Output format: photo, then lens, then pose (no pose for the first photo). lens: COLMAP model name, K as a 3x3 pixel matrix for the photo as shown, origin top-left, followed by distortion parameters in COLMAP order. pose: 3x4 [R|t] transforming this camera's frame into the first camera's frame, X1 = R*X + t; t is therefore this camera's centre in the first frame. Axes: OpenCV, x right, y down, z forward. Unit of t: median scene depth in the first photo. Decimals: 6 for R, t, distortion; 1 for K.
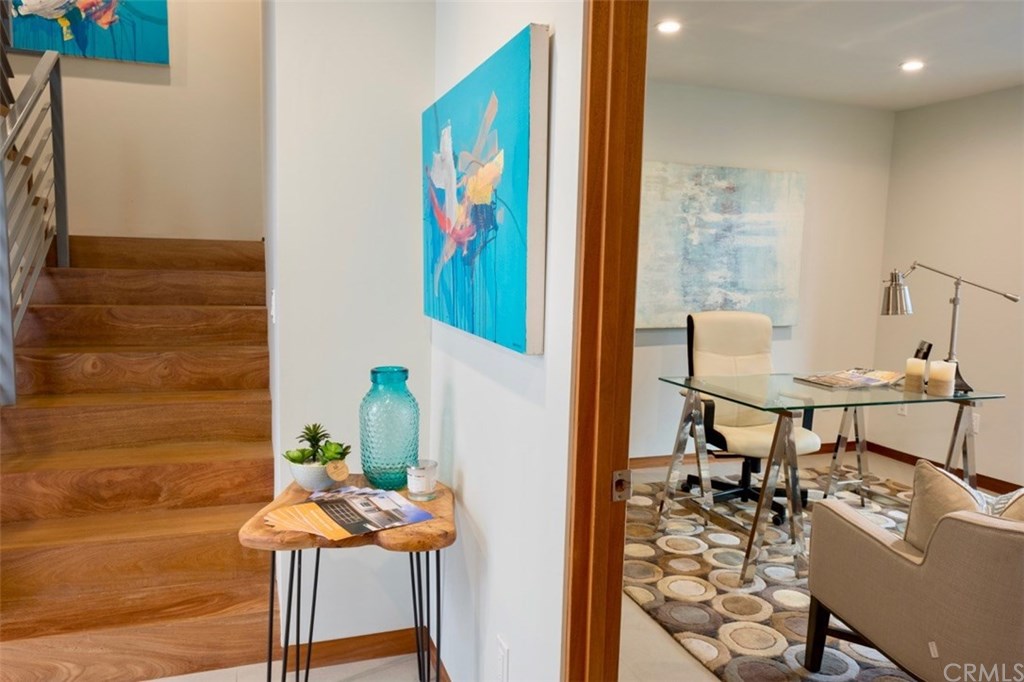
lens RADIAL K [[724.8, 0, 514.6], [0, 724.8, 347.4], [0, 0, 1]] dist [-0.017586, 0.006292]
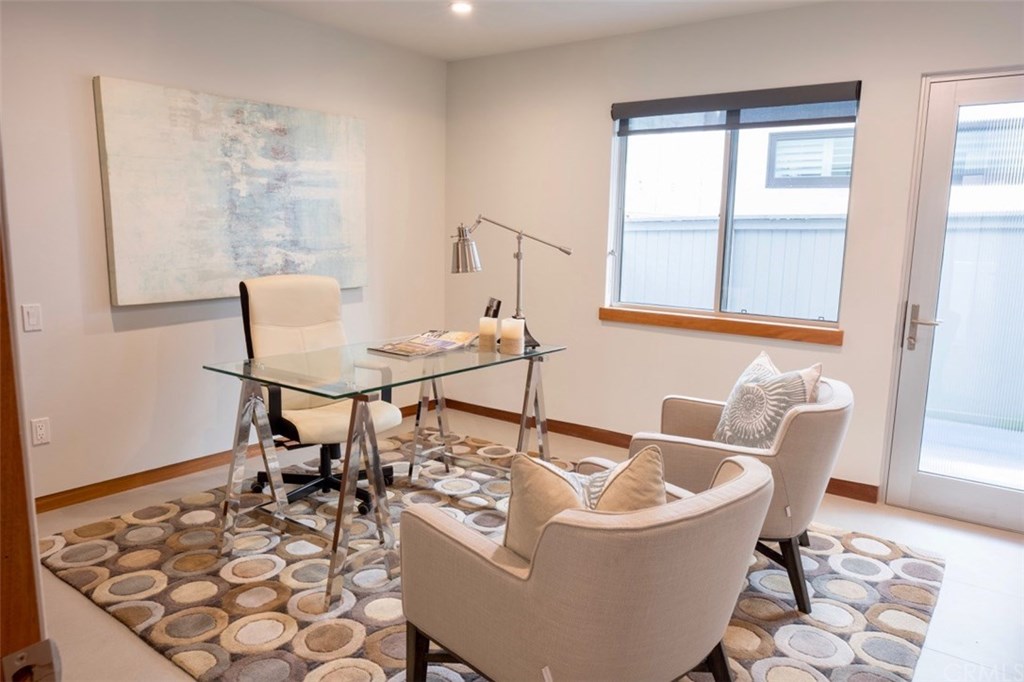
lens RADIAL K [[724.8, 0, 514.6], [0, 724.8, 347.4], [0, 0, 1]] dist [-0.017586, 0.006292]
pose [[0.842102, -0.096657, 0.530586, 0.069029], [0.065659, 0.994865, 0.077026, -0.015721], [-0.535306, -0.030026, 0.844124, 0.159330]]
